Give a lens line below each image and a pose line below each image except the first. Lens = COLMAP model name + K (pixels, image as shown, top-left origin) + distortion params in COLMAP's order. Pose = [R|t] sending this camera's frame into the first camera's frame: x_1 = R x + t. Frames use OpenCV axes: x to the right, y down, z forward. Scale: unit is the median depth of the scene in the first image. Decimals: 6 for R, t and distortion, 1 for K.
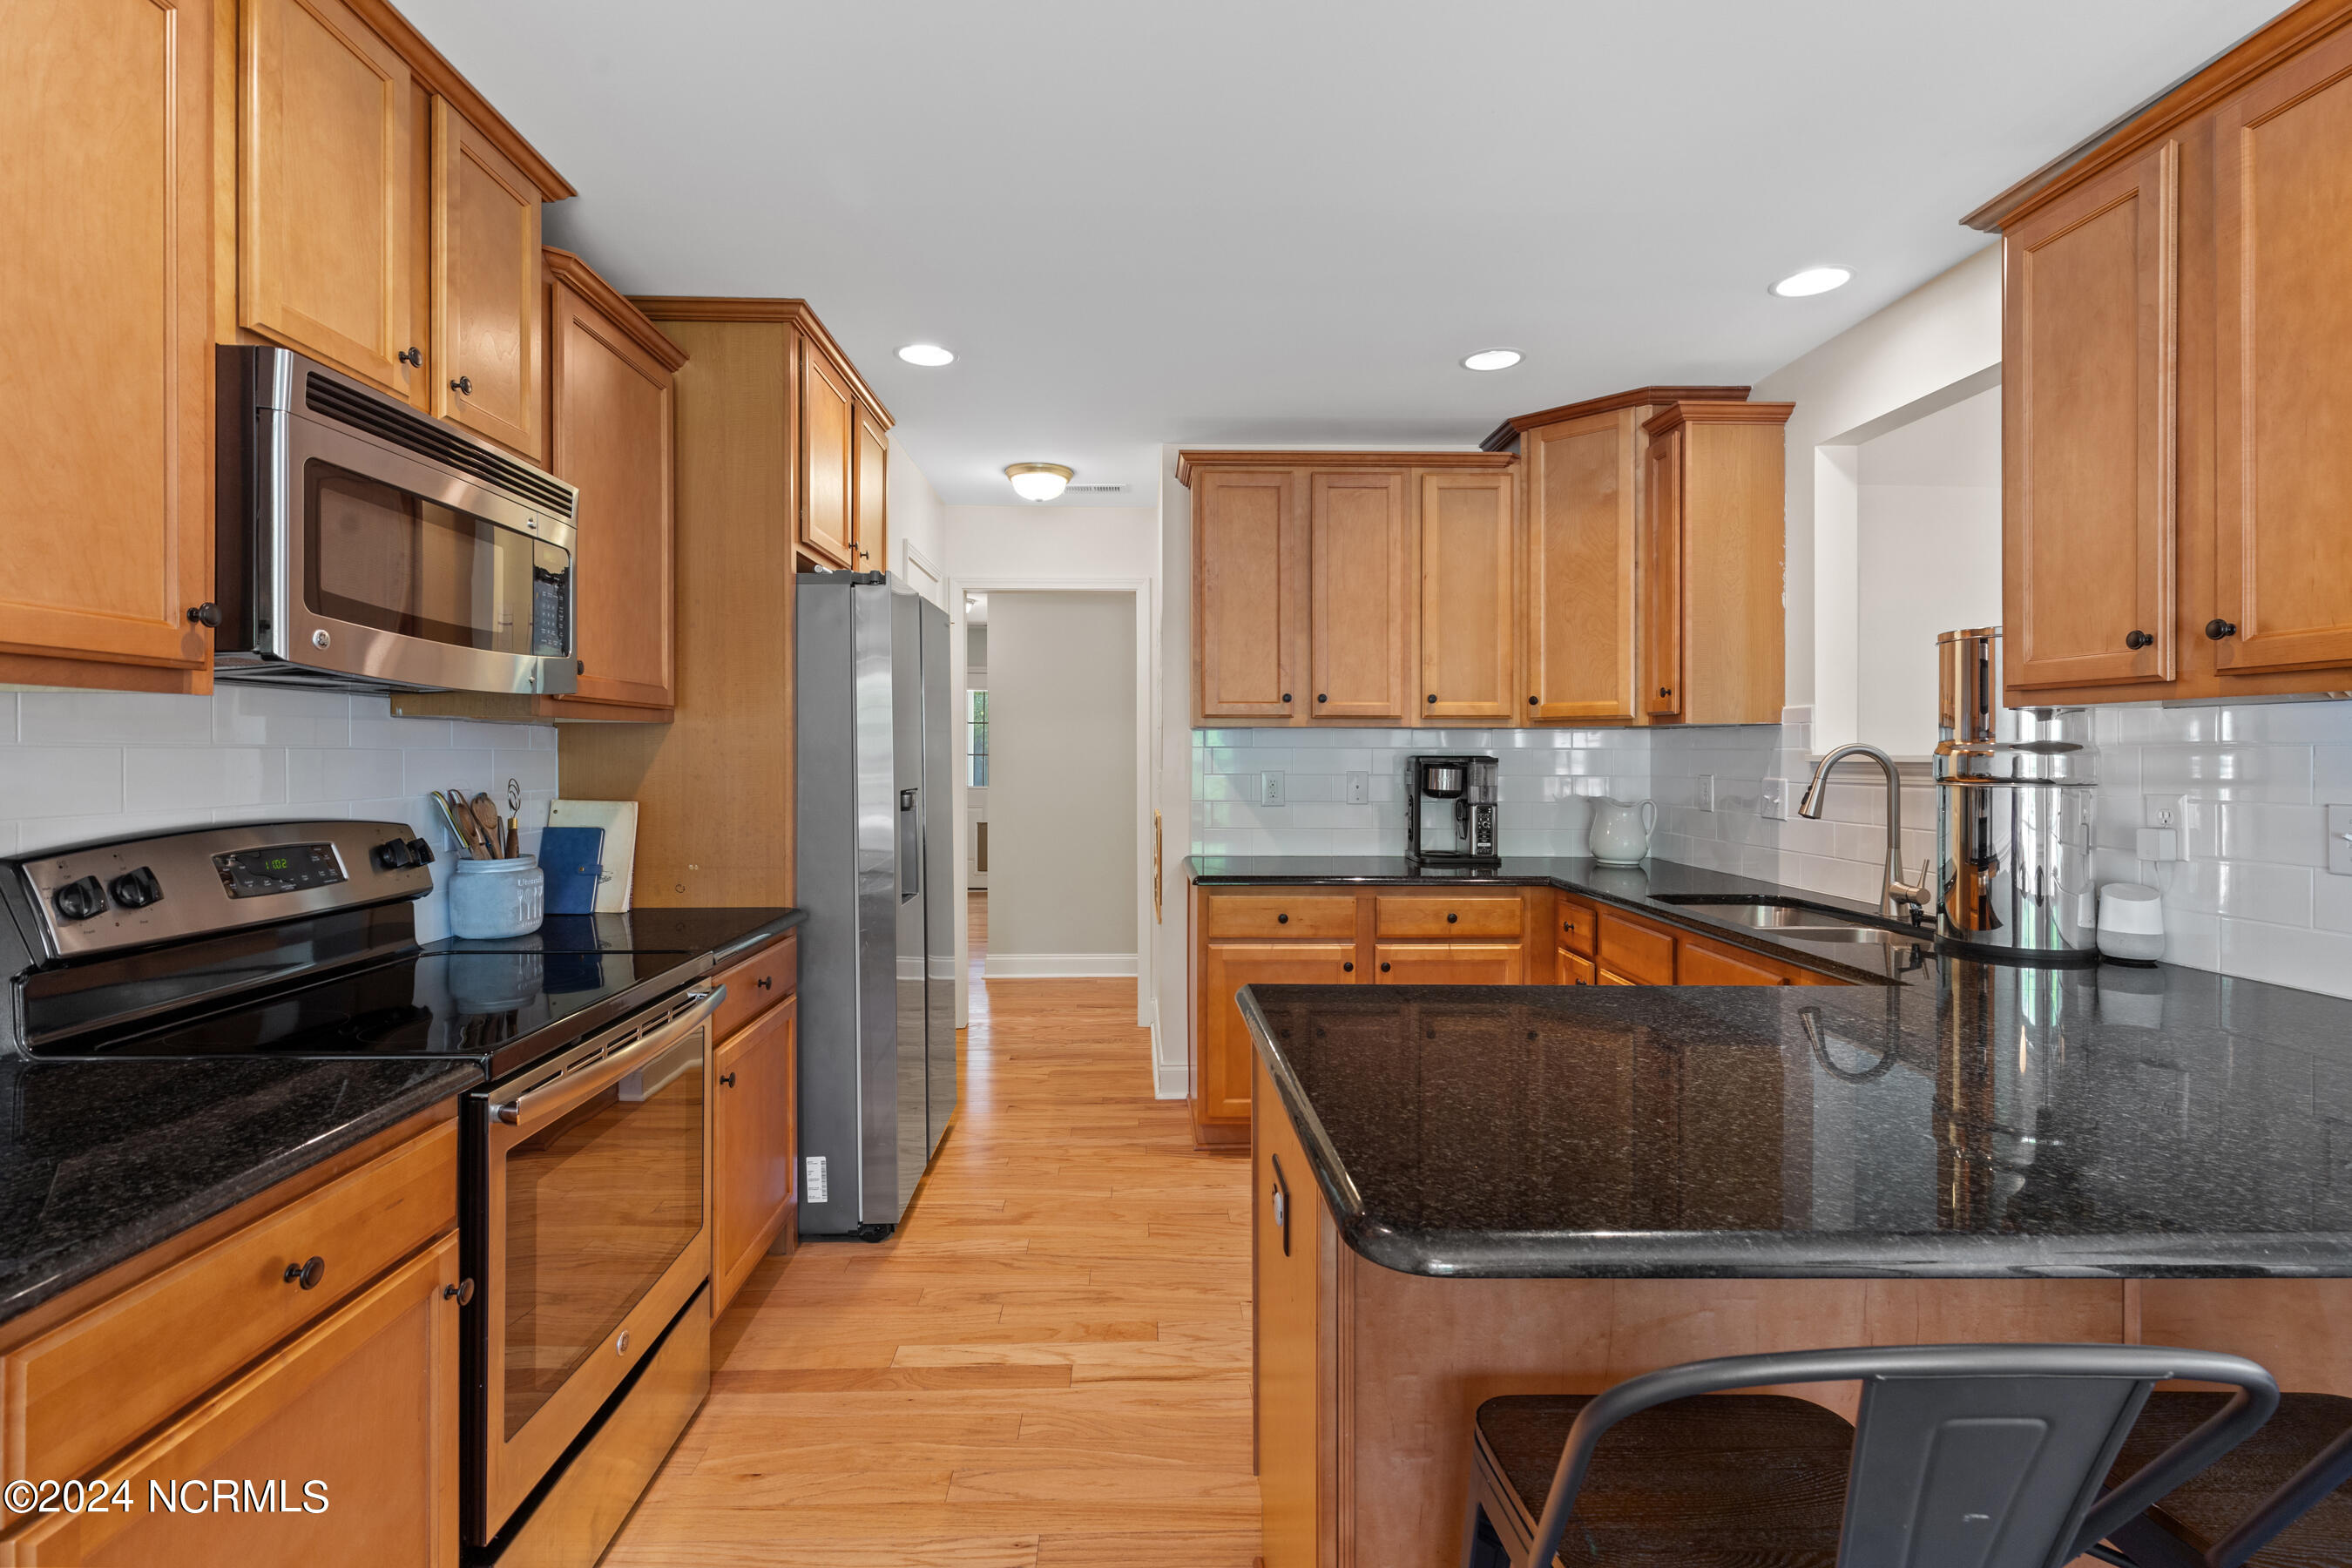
lens RADIAL K [[1077.2, 0, 1149.2], [0, 1077.2, 750.6], [0, 0, 1]] dist [0.002631, -0.000472]
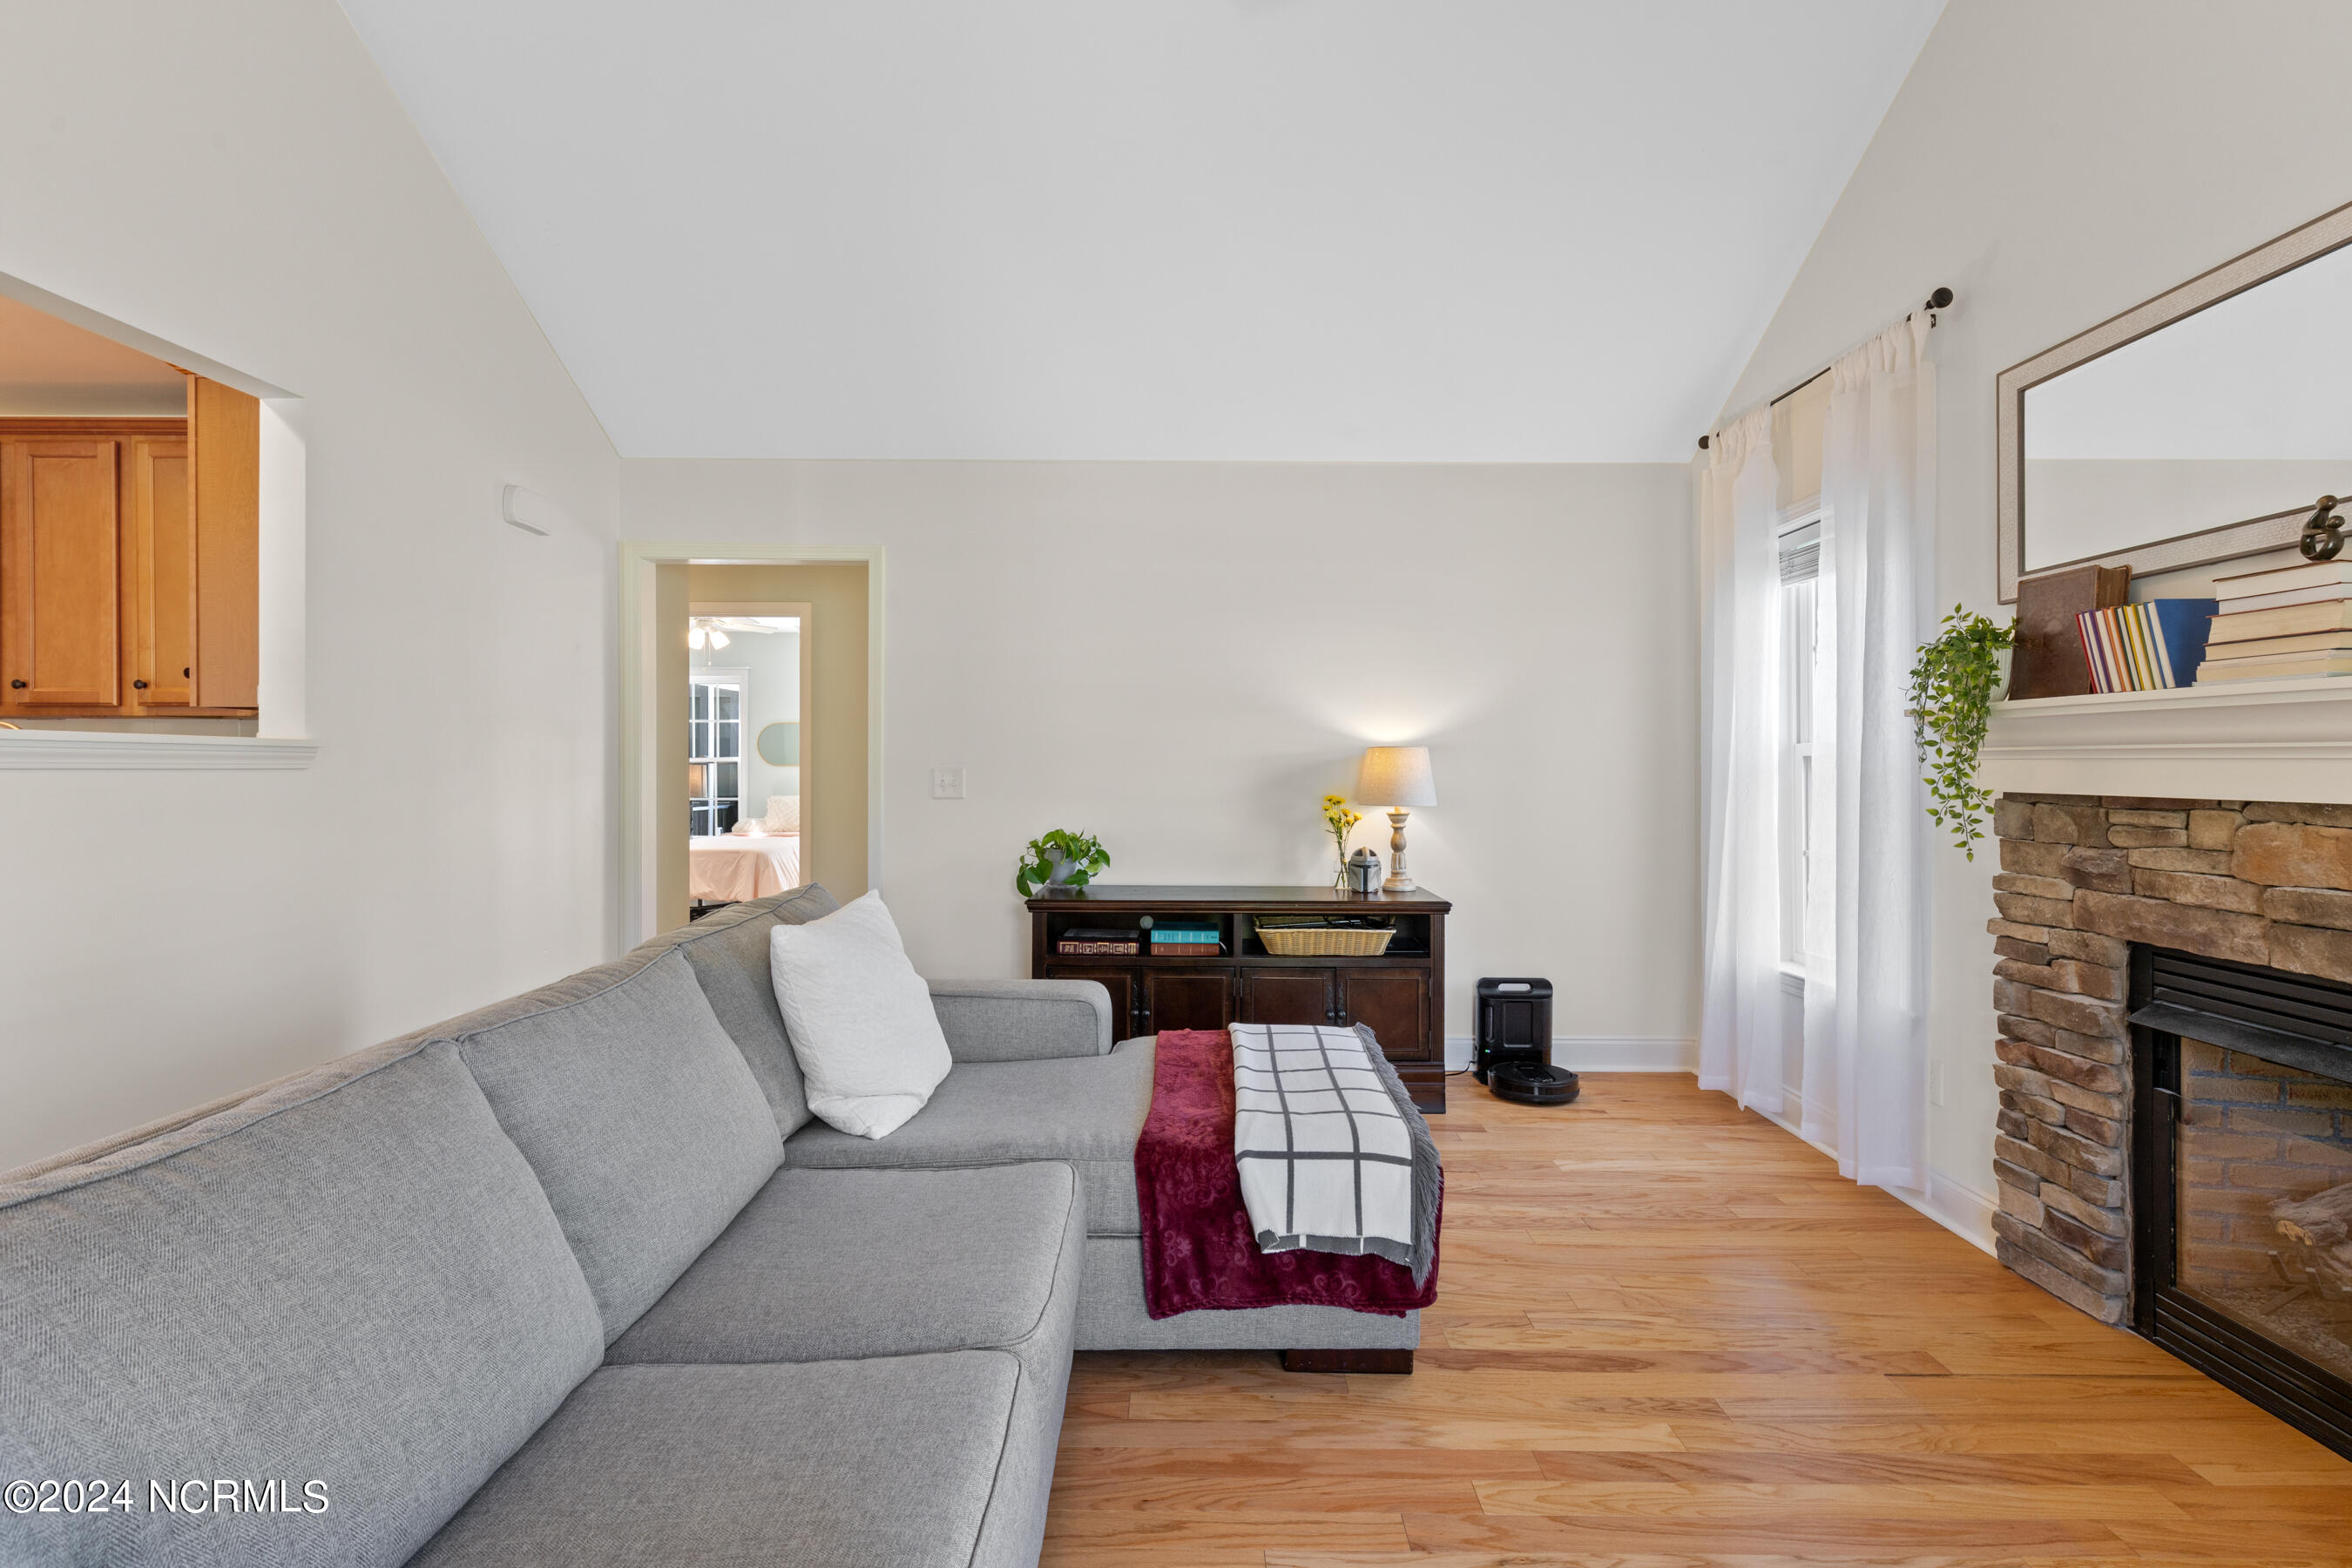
lens RADIAL K [[1045.1, 0, 1190.4], [0, 1045.1, 761.1], [0, 0, 1]] dist [0.001233, 0.000079]
pose [[0.999981, -0.002364, -0.005686, 1.545926], [0.002350, 0.999994, -0.002544, 0.028538], [0.005692, 0.002530, 0.999981, 0.144446]]
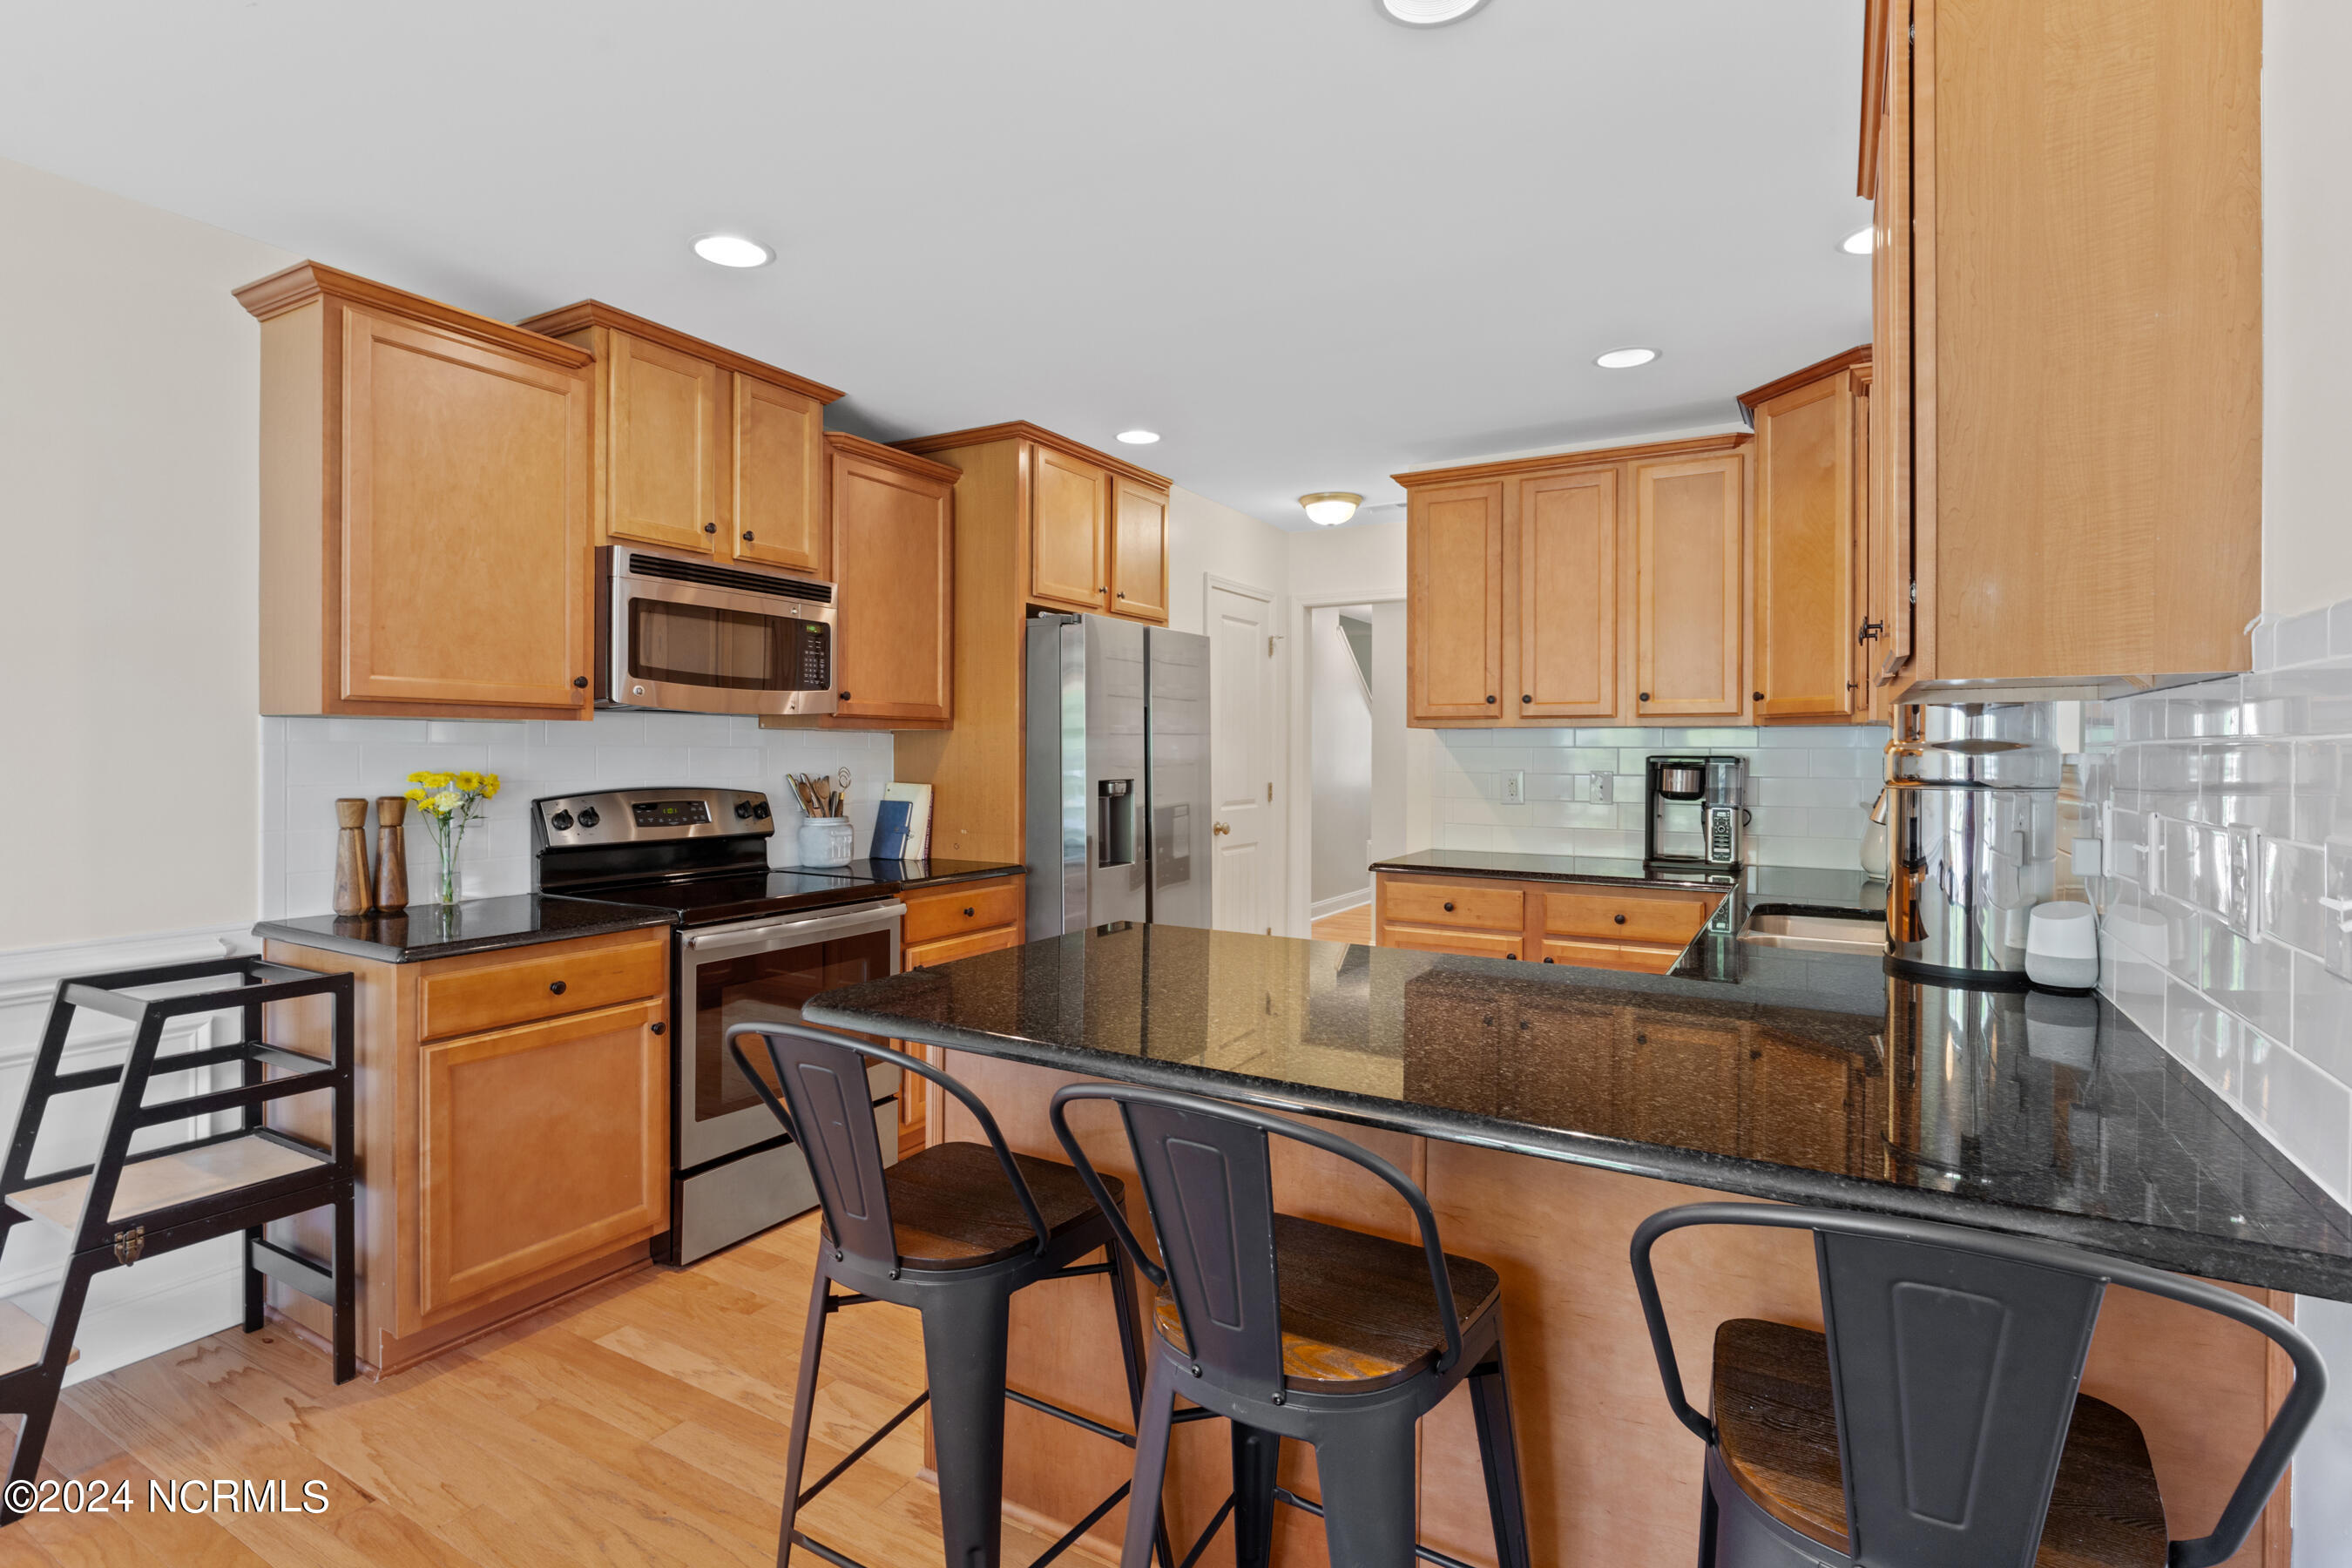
lens RADIAL K [[1107.5, 0, 1165.5], [0, 1107.5, 751.8], [0, 0, 1]] dist [-0.002831, -0.000371]
pose [[0.855735, 0.002052, -0.517410, 0.546752], [-0.001483, 0.999998, 0.001512, 0.000960], [0.517412, -0.000526, 0.855736, -0.106512]]
